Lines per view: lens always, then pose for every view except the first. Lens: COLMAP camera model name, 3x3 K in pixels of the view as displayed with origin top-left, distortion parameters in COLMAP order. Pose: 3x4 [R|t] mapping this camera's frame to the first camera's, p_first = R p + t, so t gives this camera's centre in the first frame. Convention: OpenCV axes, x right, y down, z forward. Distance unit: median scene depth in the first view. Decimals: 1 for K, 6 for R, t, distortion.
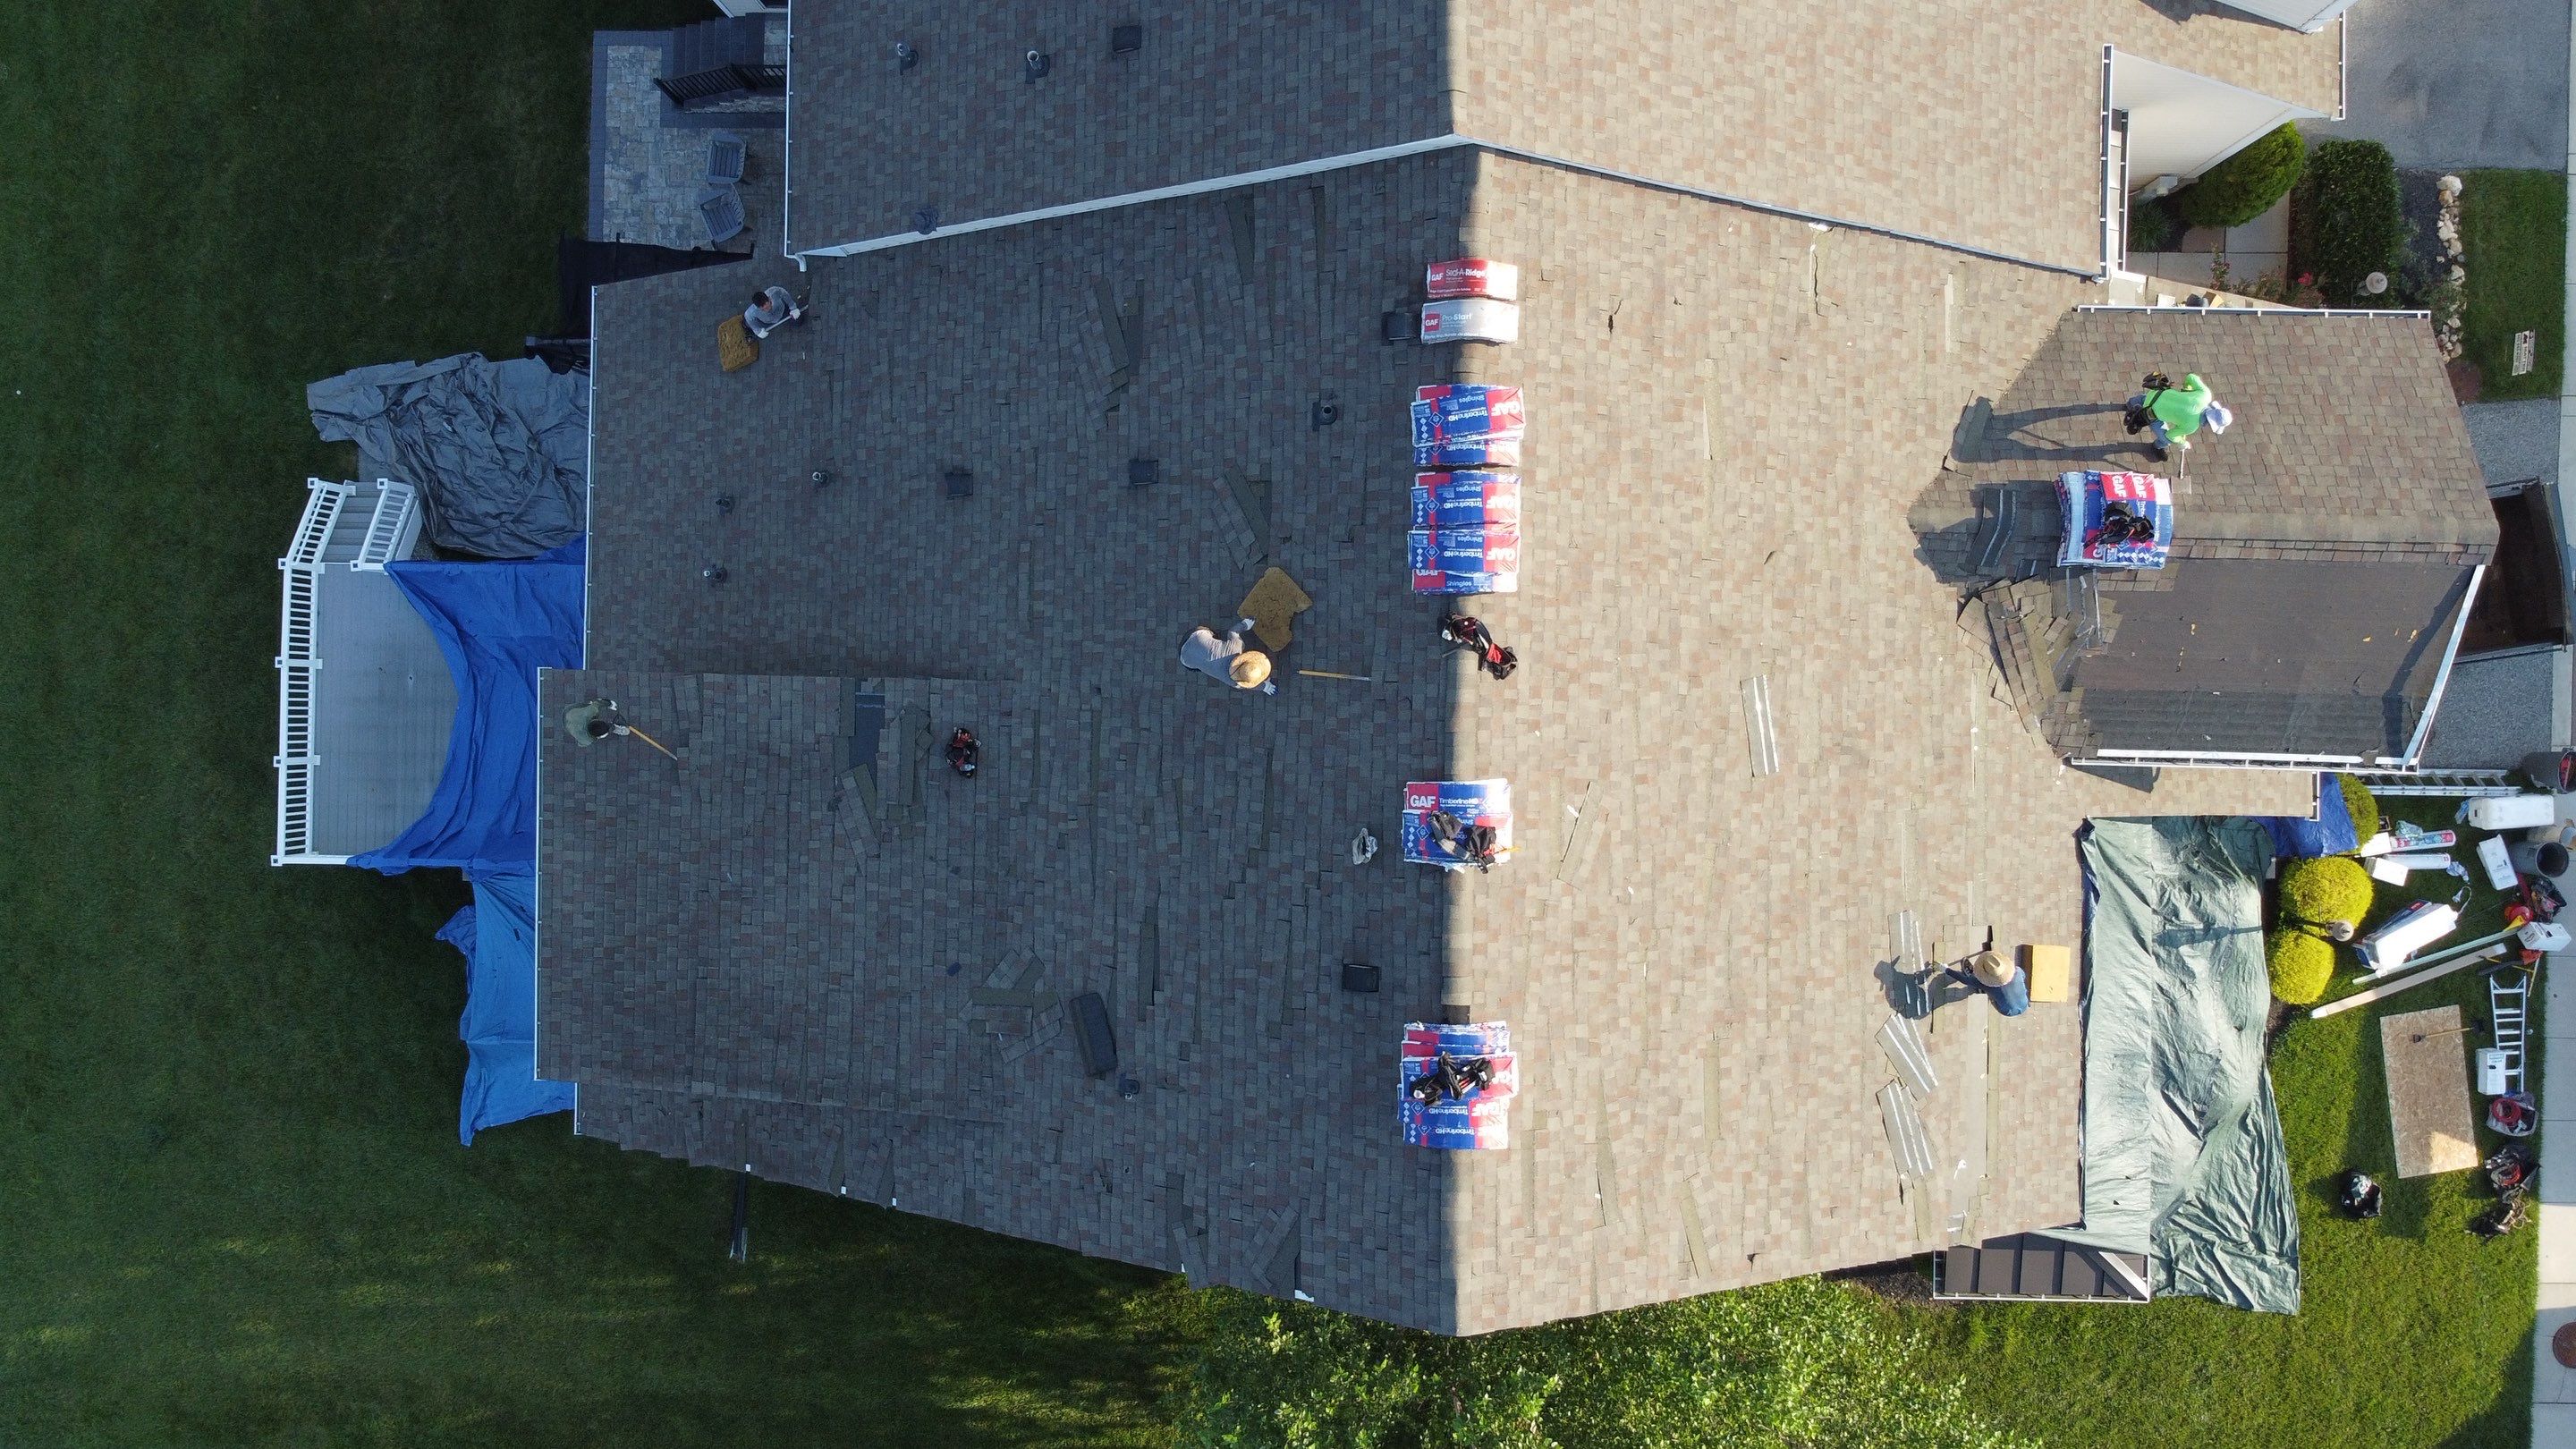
lens RADIAL K [[1966.2, 0, 1279.0], [0, 1966.2, 701.5], [0, 0, 1]] dist [0.000093, -0.004881]
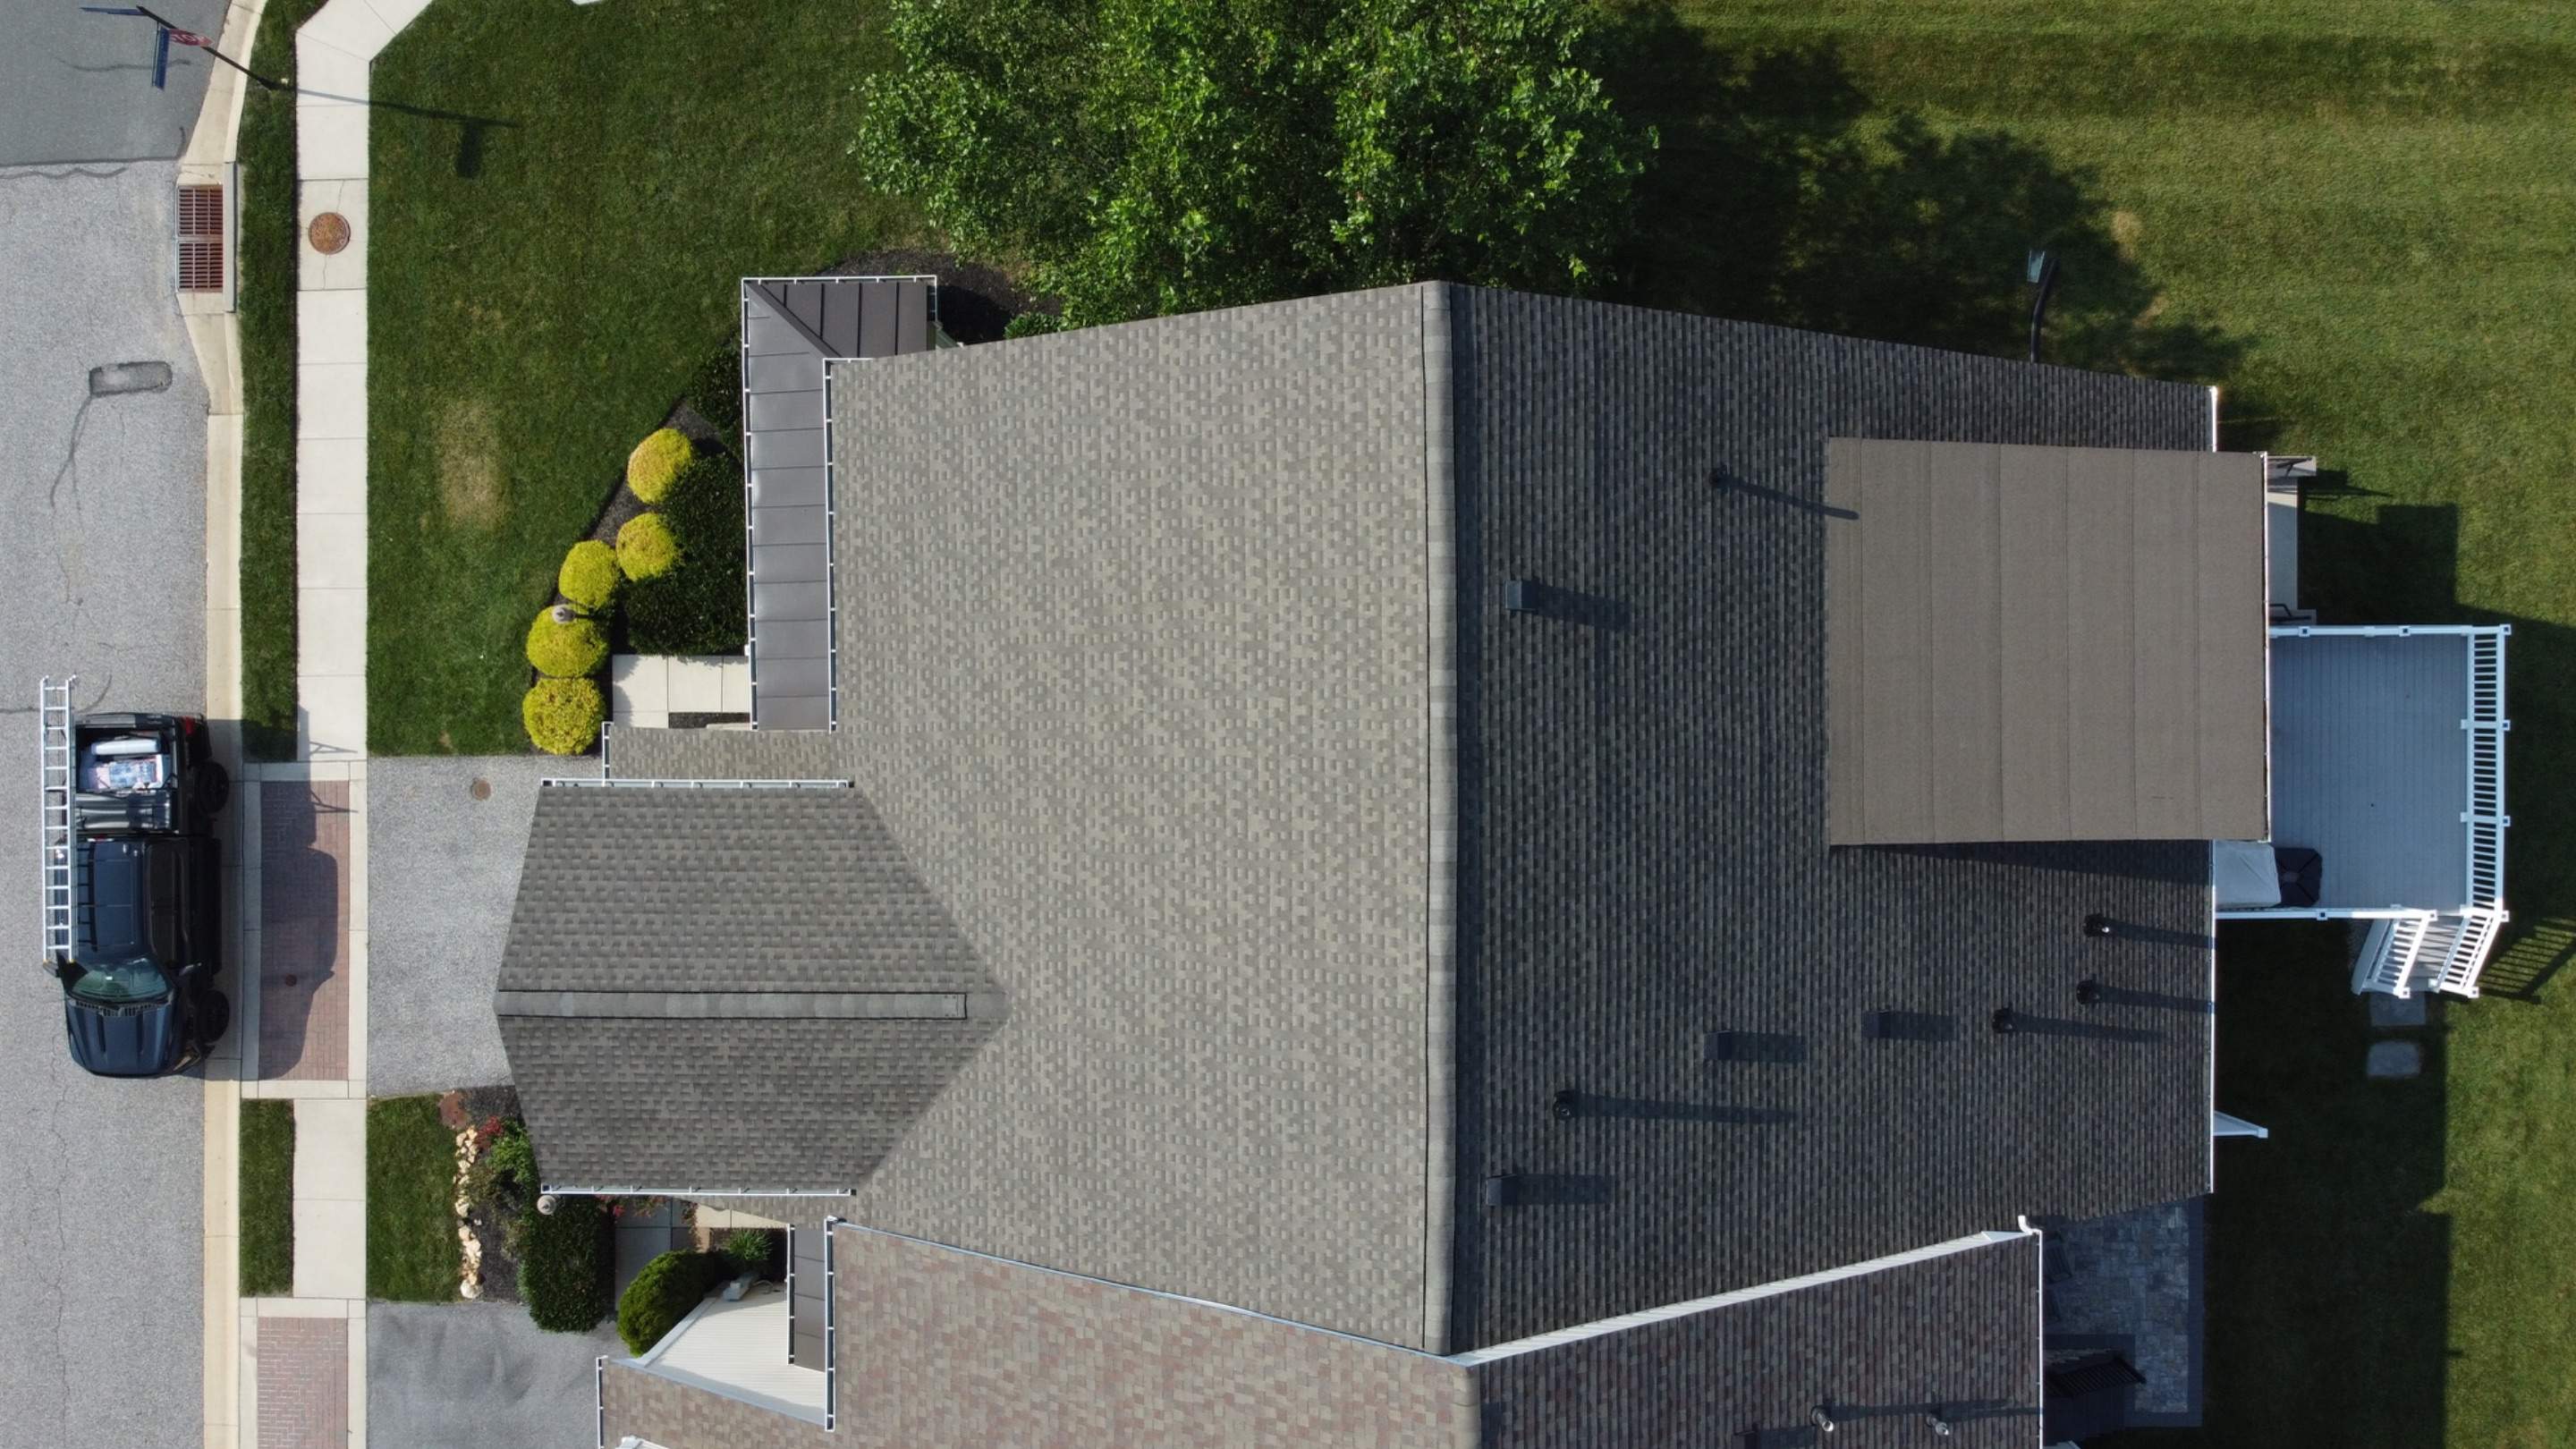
lens RADIAL K [[1968.8, 0, 1282.1], [0, 1968.8, 720.8], [0, 0, 1]] dist [-0.004388, 0.001466]
pose [[-0.998104, 0.021345, 0.057722, 0.100056], [-0.021709, -0.999748, -0.005695, 0.070994], [0.057586, -0.006938, 0.998316, -0.096103]]
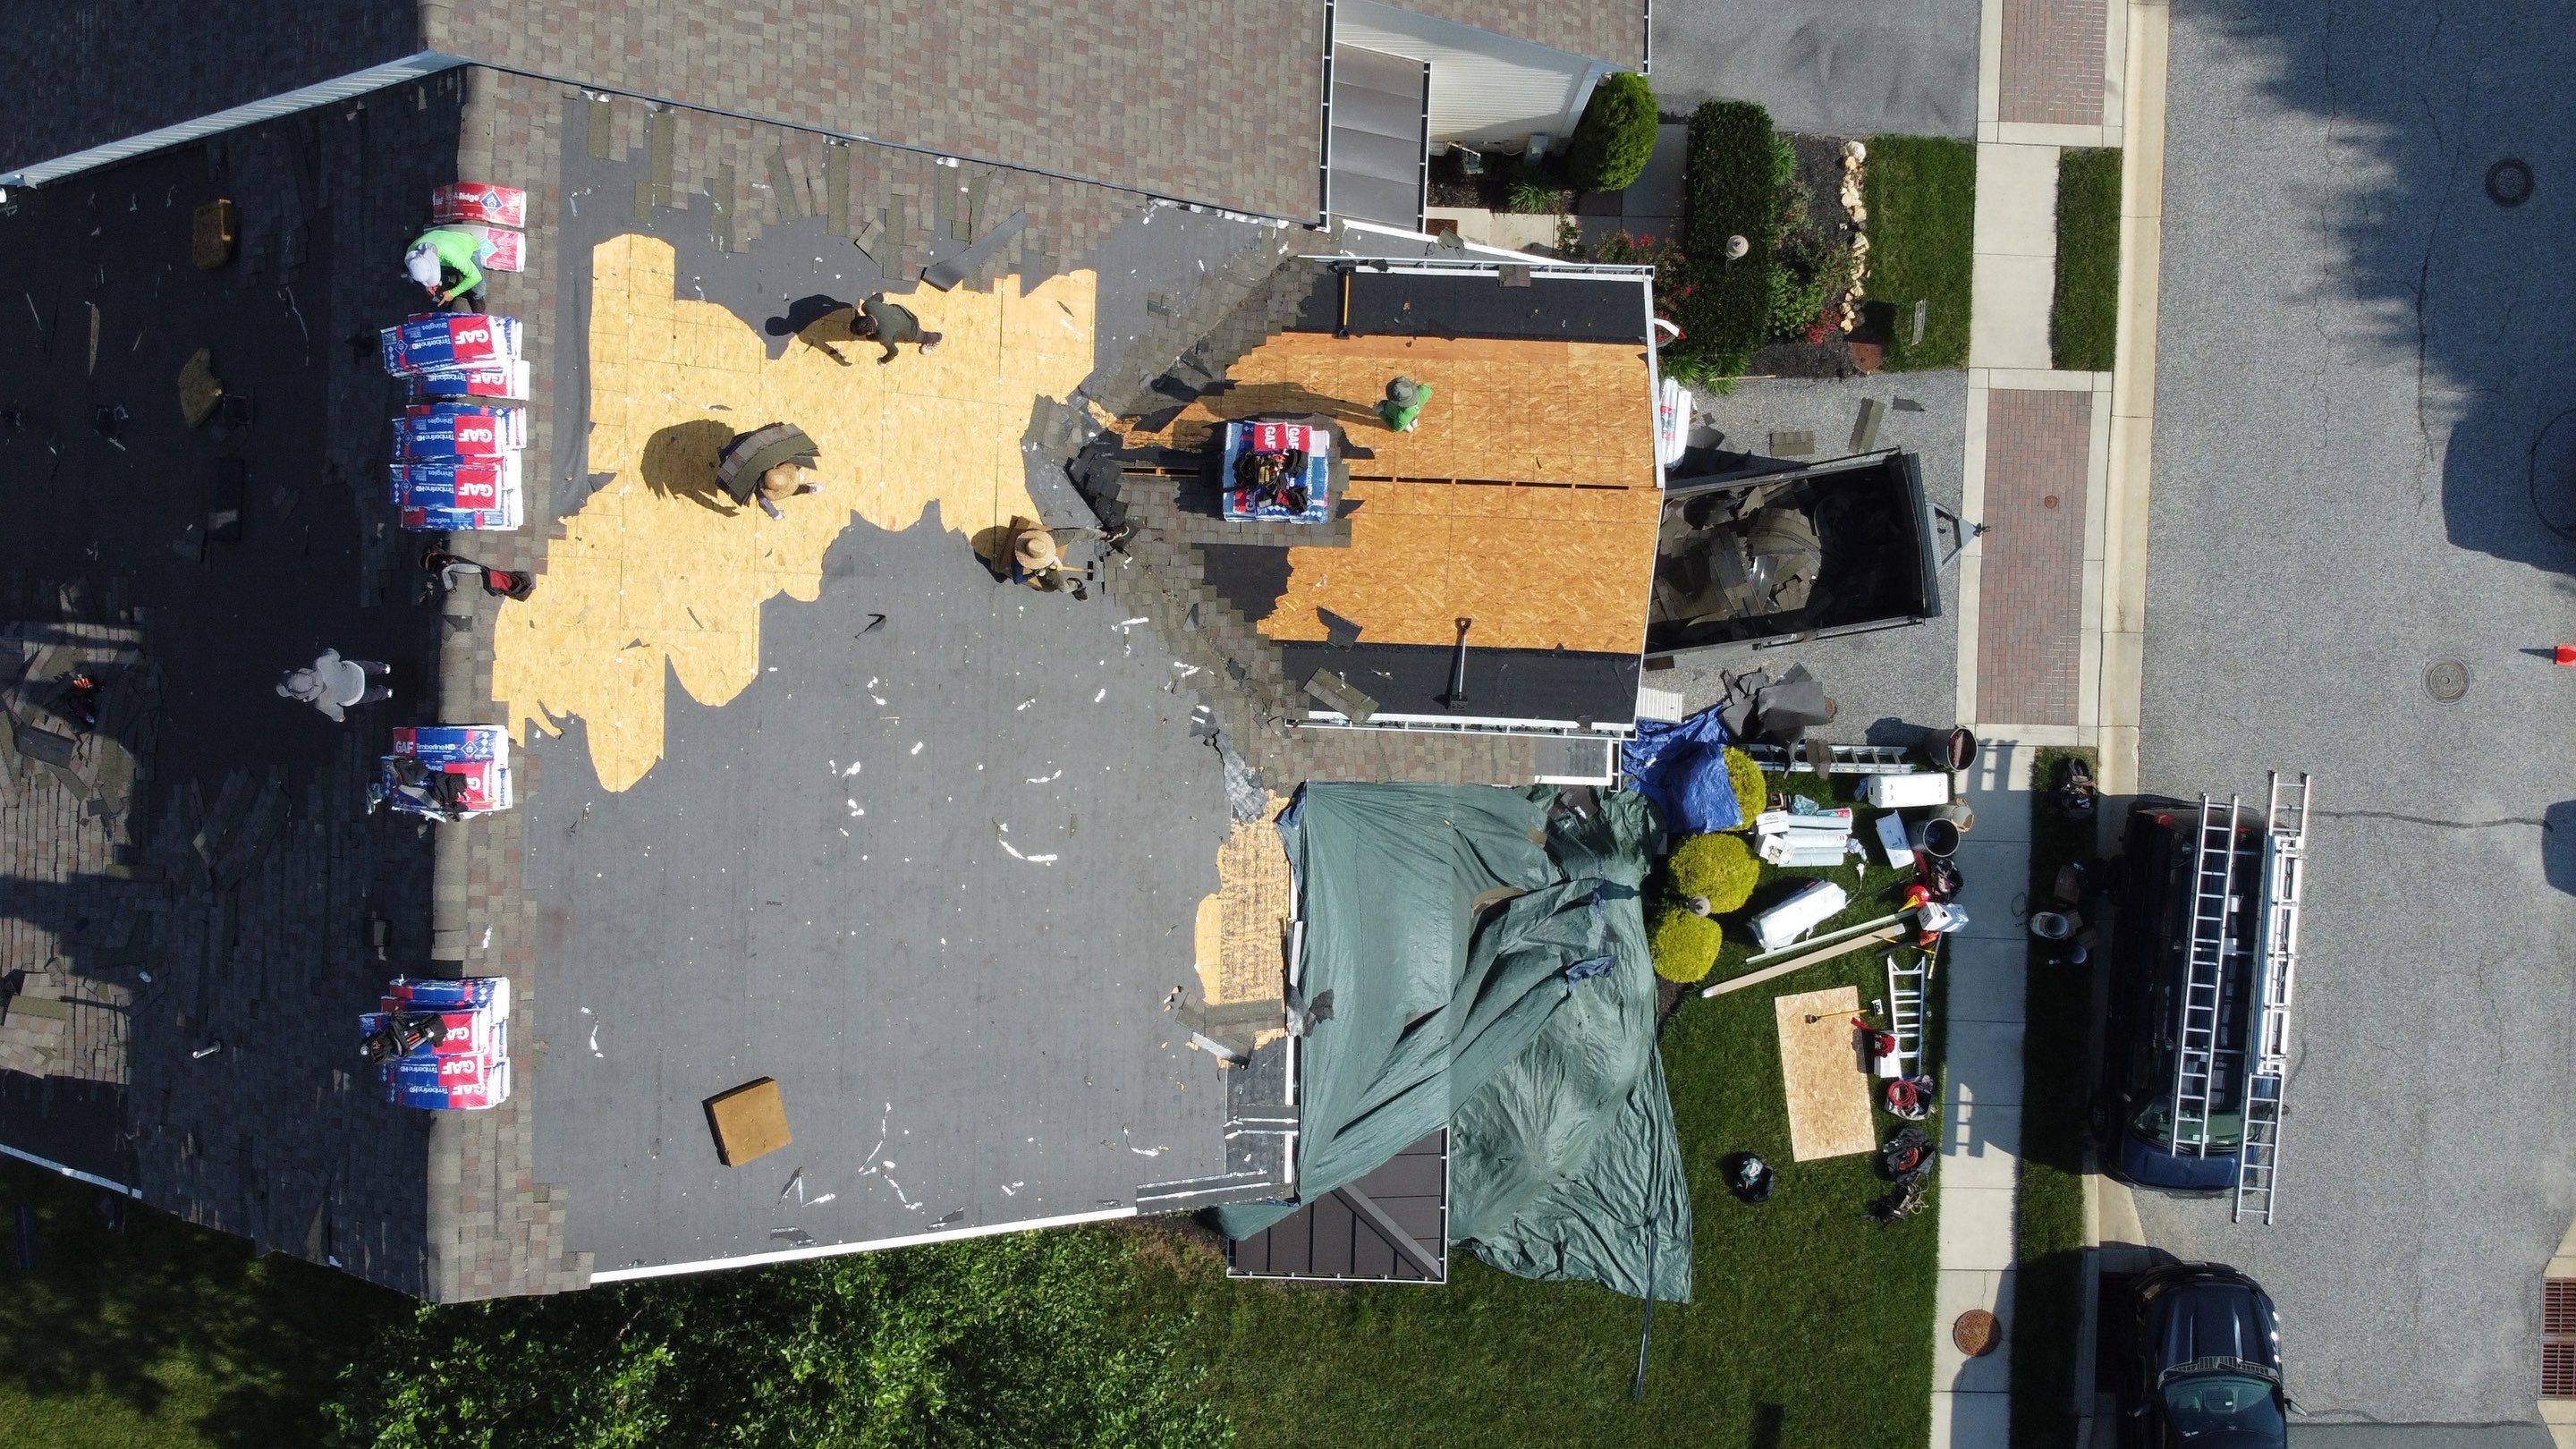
lens RADIAL K [[1967.6, 0, 1279.6], [0, 1967.6, 701.8], [0, 0, 1]] dist [0.001051, -0.004801]
pose [[0.999817, 0.011588, 0.015193, 0.407967], [-0.011634, 0.999928, 0.002919, 0.017726], [-0.015158, -0.003096, 0.999880, 0.027536]]
